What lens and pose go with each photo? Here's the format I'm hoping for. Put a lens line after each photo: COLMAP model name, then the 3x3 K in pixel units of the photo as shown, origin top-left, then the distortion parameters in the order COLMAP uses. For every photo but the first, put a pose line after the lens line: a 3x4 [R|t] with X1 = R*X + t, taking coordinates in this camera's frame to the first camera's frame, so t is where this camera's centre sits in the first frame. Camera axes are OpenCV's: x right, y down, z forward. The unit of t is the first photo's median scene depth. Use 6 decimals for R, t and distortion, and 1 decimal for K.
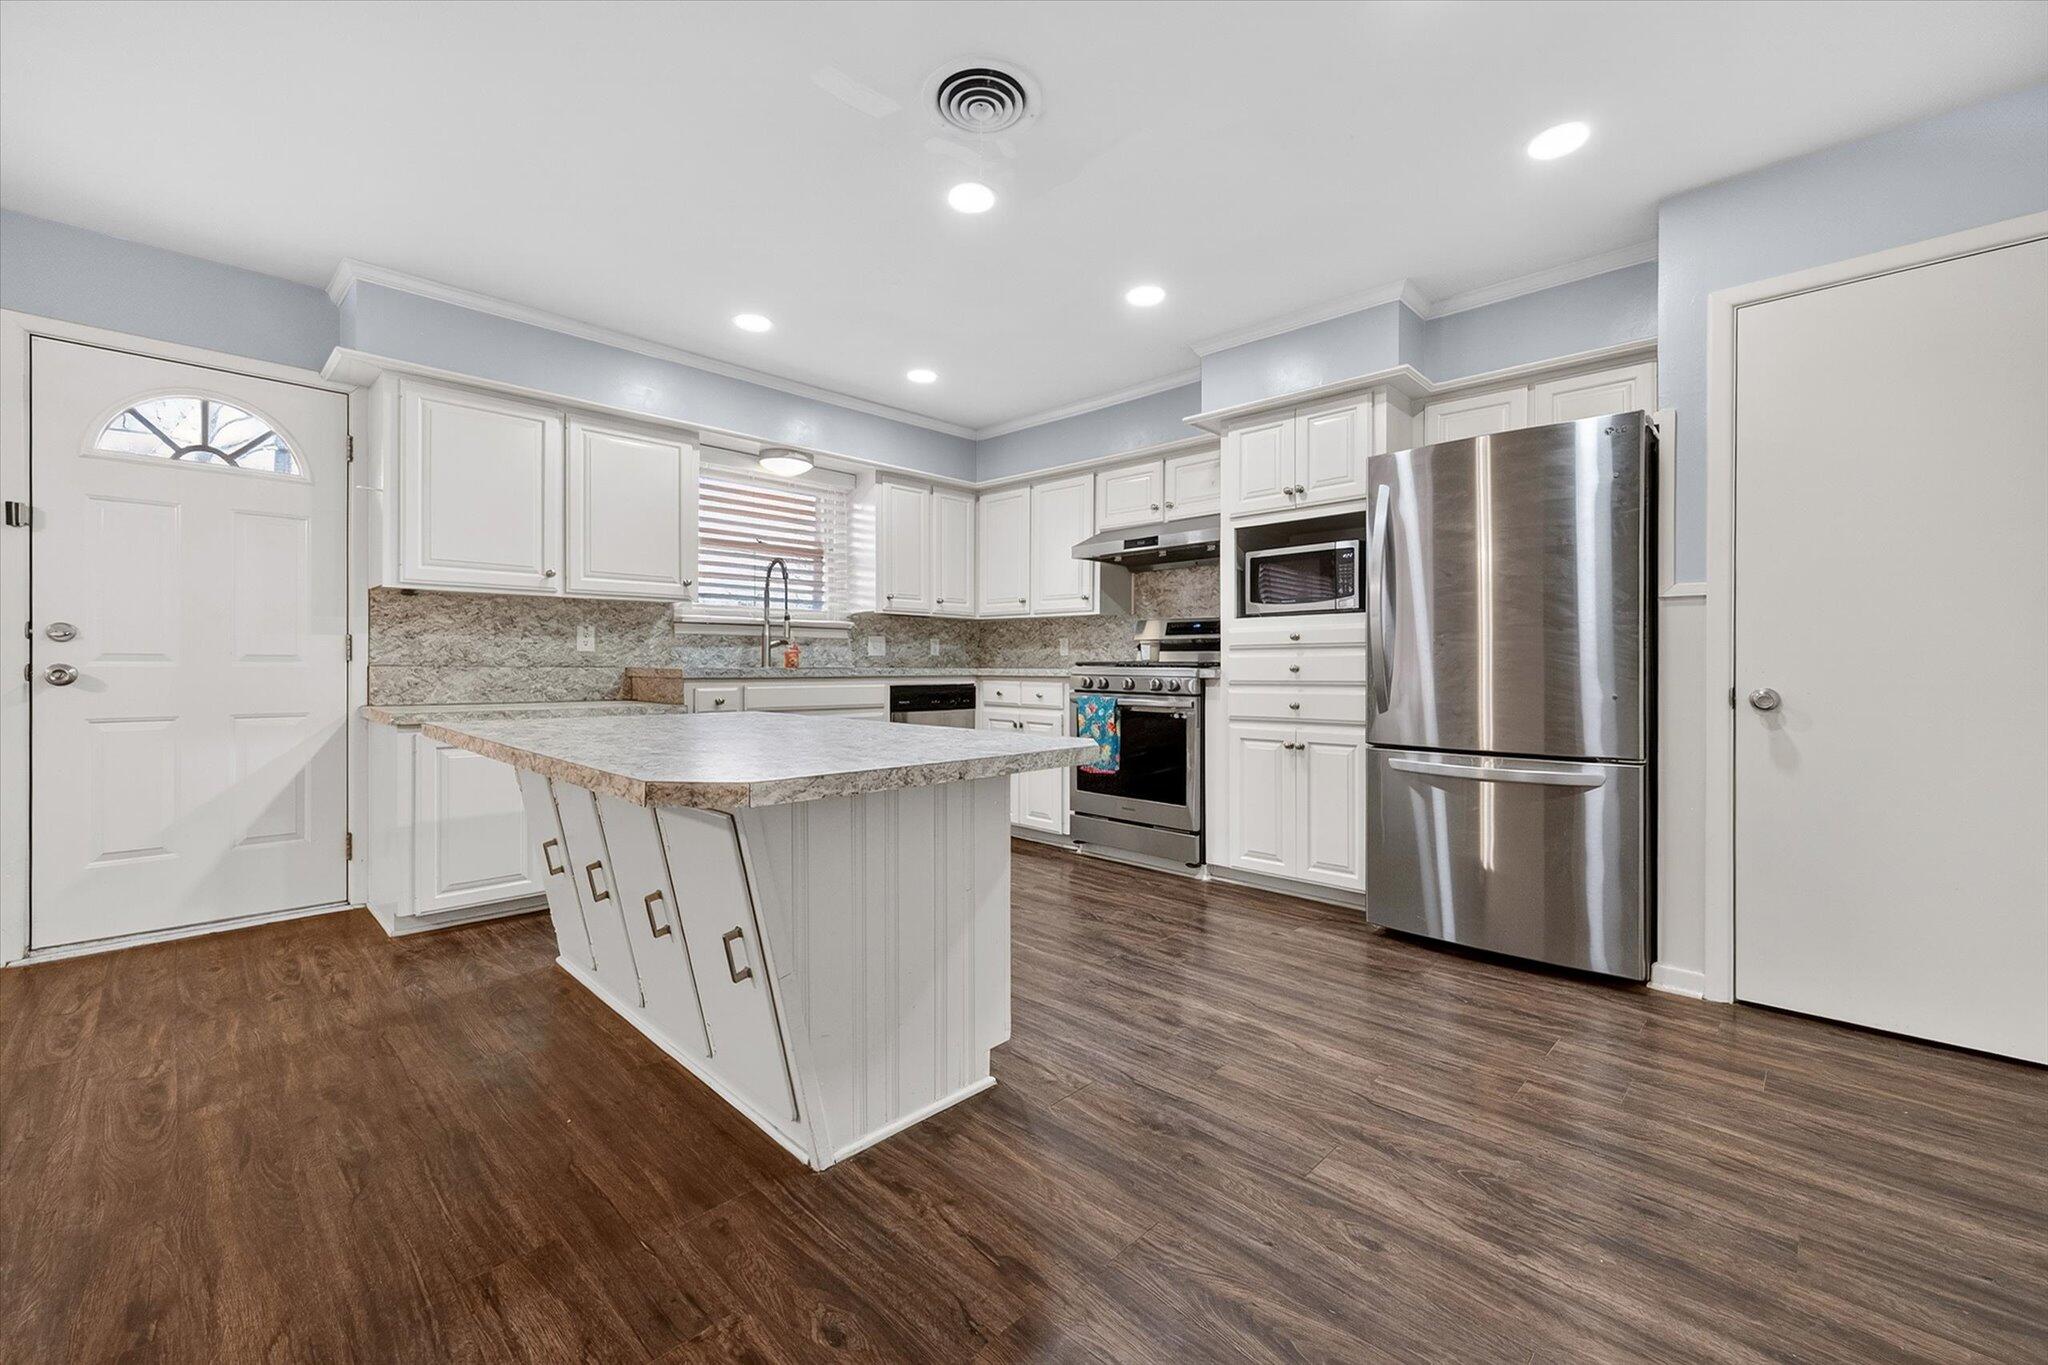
lens RADIAL K [[824.2, 0, 1024.0], [0, 824.2, 669.5], [0, 0, 1]] dist [0.000668, 0.000694]
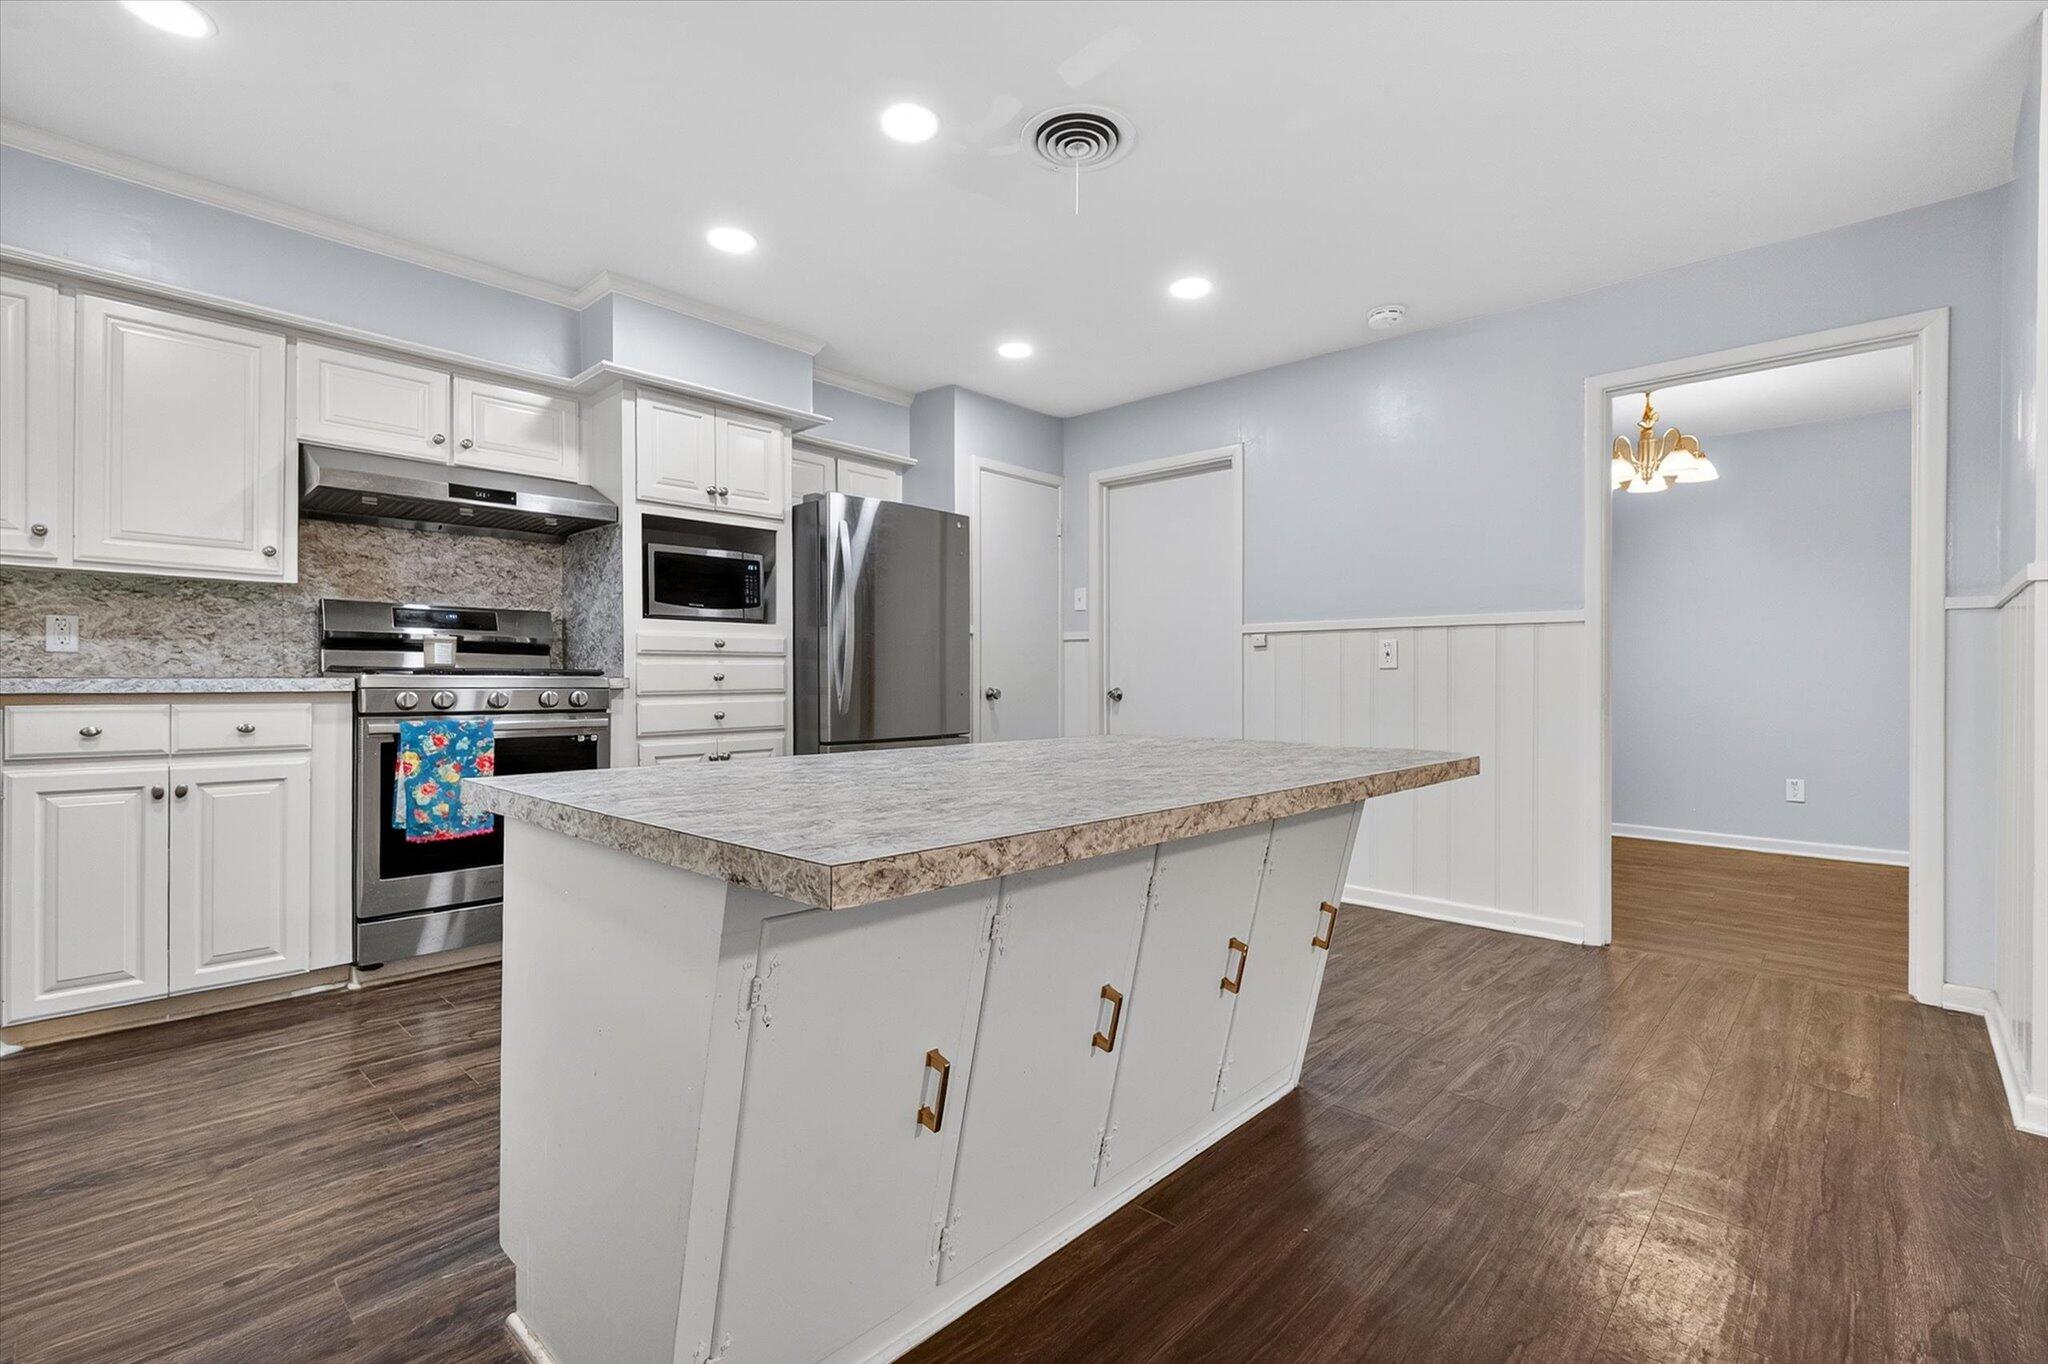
lens RADIAL K [[912.4, 0, 1017.1], [0, 912.4, 680.8], [0, 0, 1]] dist [-0.001095, -0.000333]
pose [[-0.016264, -0.005300, 0.999854, -0.740829], [0.003333, 0.999980, 0.005355, -0.000936], [-0.999862, 0.003420, -0.016246, 0.665912]]
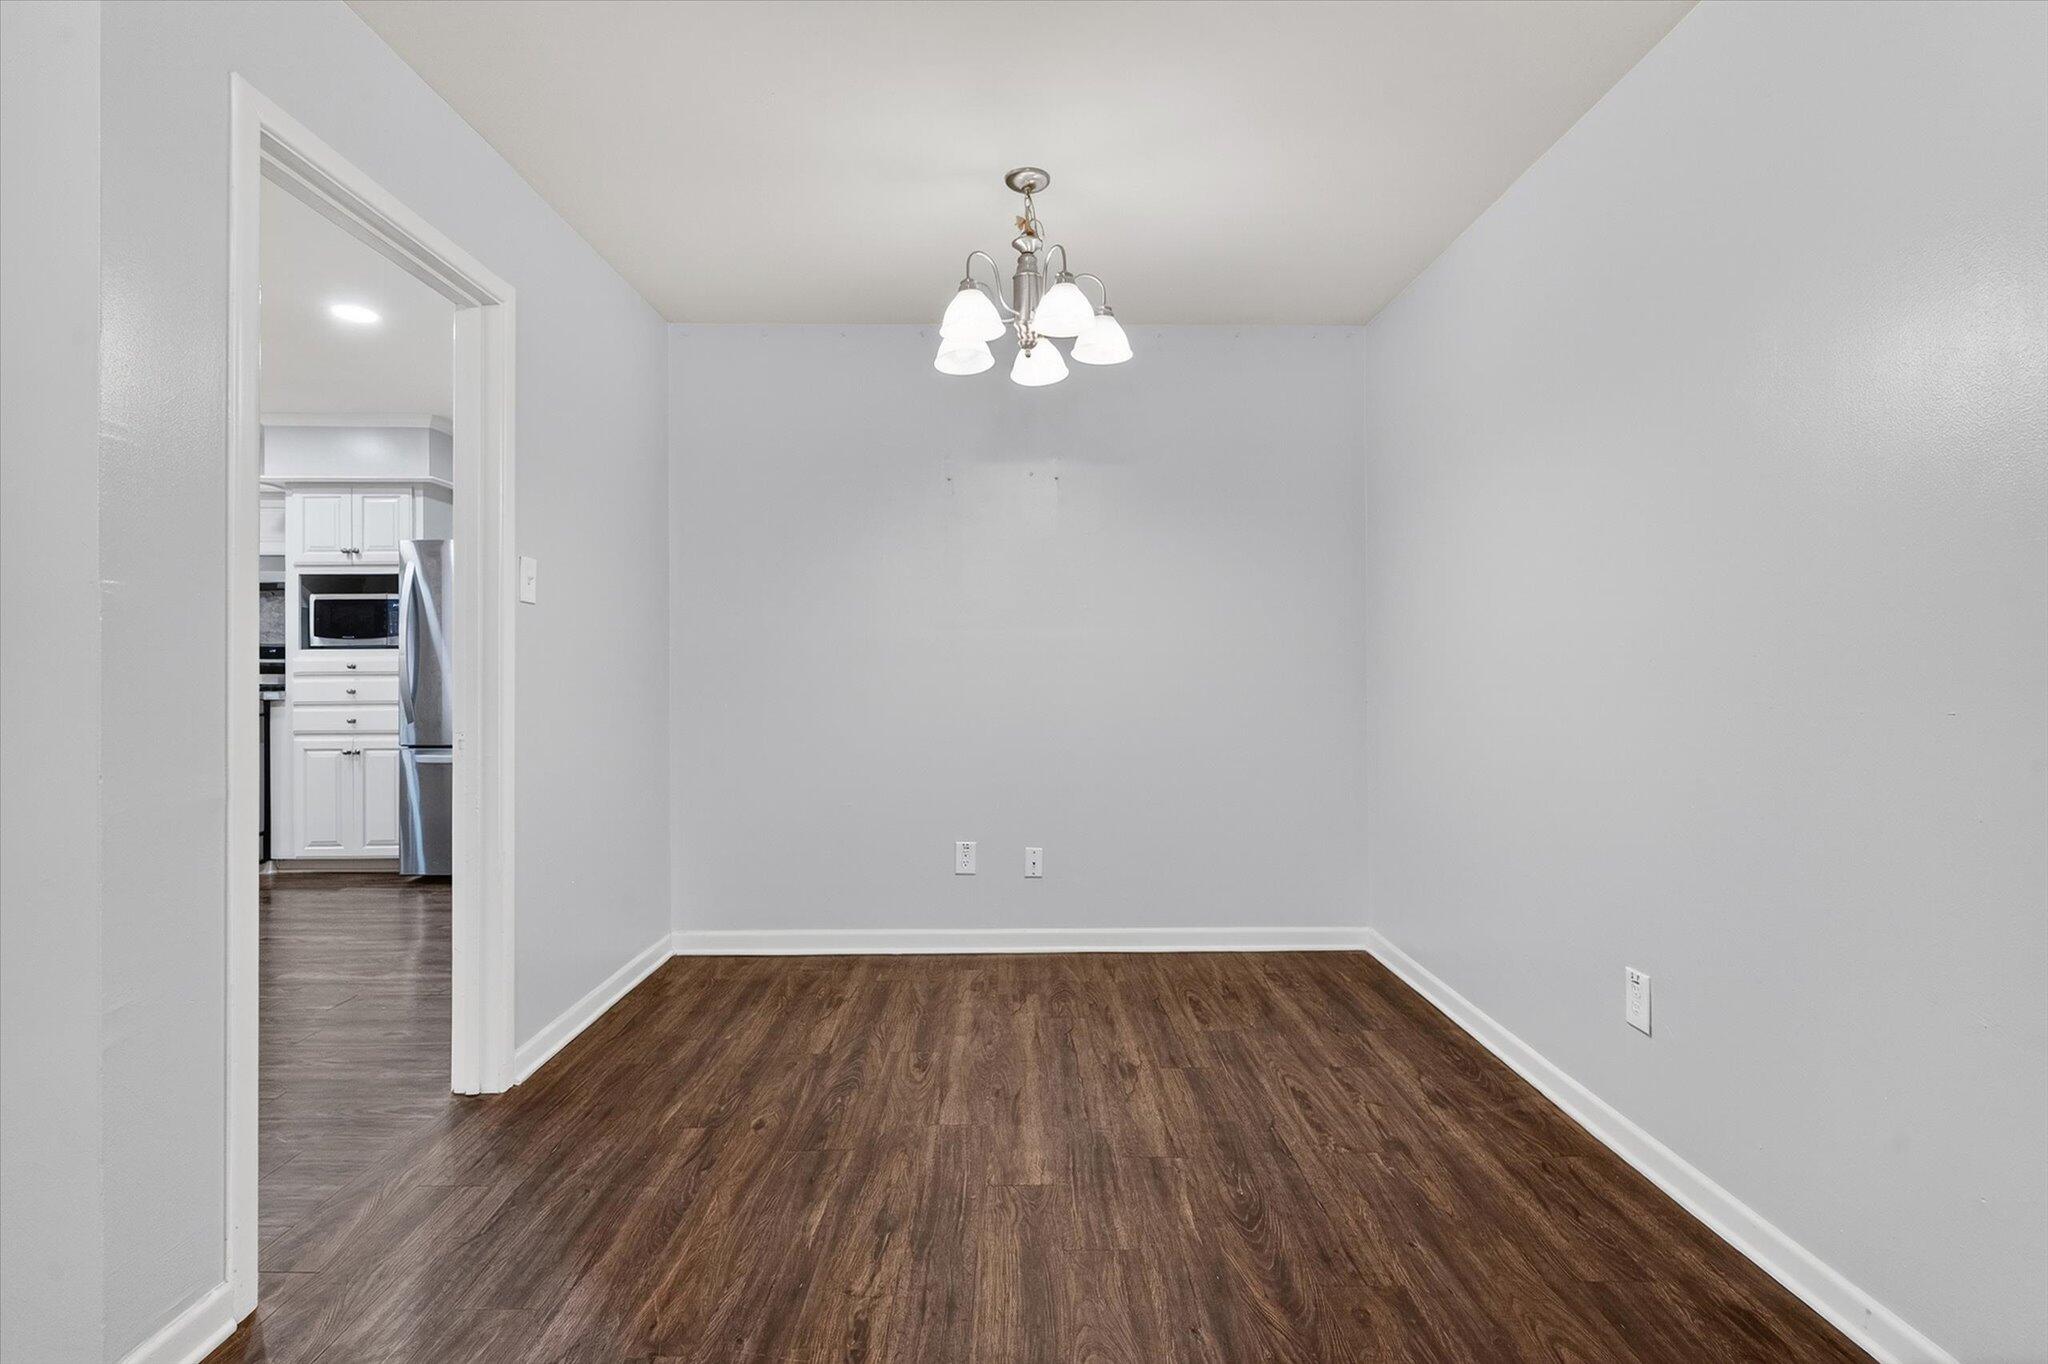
lens RADIAL K [[962.6, 0, 1033.0], [0, 962.6, 667.8], [0, 0, 1]] dist [-0.000283, 0.000093]
pose [[0.699856, -0.002022, 0.714281, 0.004170], [0.005544, 0.999981, -0.002601, -0.027415], [-0.714262, 0.005780, 0.699854, -0.783728]]
